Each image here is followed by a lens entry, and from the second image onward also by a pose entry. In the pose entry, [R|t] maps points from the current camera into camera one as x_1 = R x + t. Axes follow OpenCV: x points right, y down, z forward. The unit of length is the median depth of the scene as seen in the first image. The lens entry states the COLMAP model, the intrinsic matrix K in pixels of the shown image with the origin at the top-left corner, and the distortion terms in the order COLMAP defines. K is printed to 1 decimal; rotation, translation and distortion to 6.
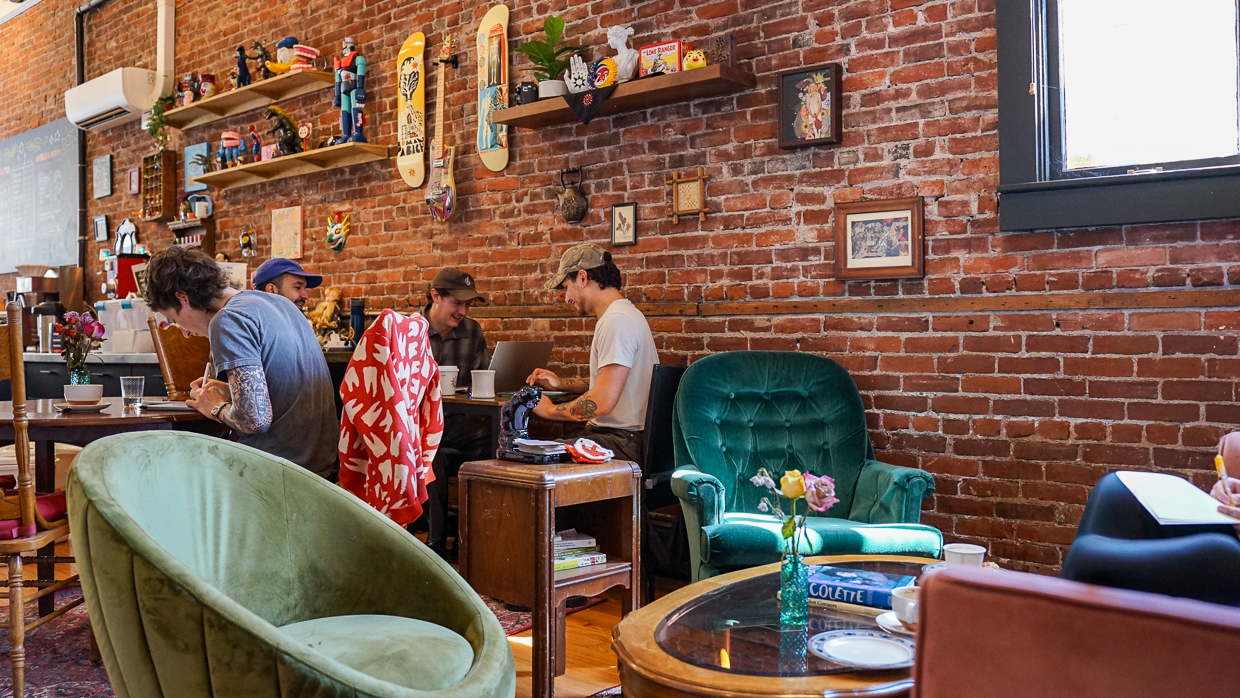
lens RADIAL K [[1069.2, 0, 619.0], [0, 1069.2, 347.2], [0, 0, 1]] dist [-0.065935, 0.042280]
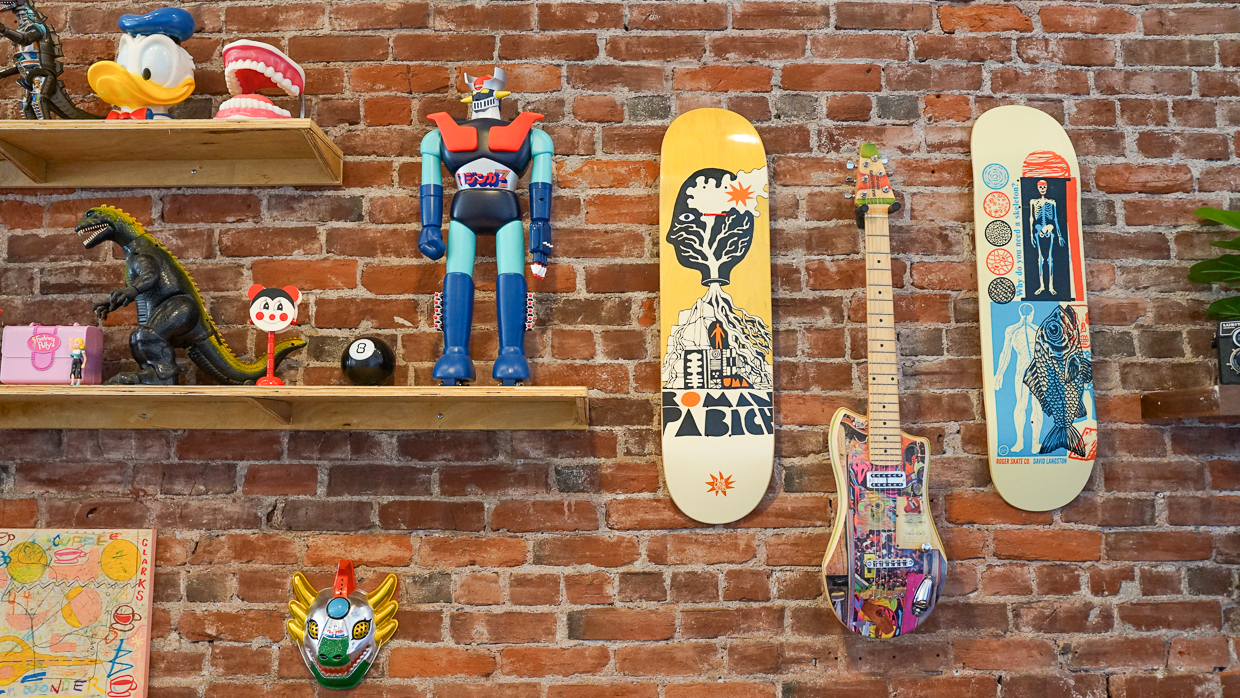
lens RADIAL K [[1069.2, 0, 621.0], [0, 1069.2, 347.0], [0, 0, 1]] dist [-0.065935, 0.042280]
pose [[0.743574, 0.090004, 0.662568, -0.459631], [0.006103, 0.989944, -0.141325, -0.158929], [-0.668626, 0.109129, 0.735548, 0.752538]]
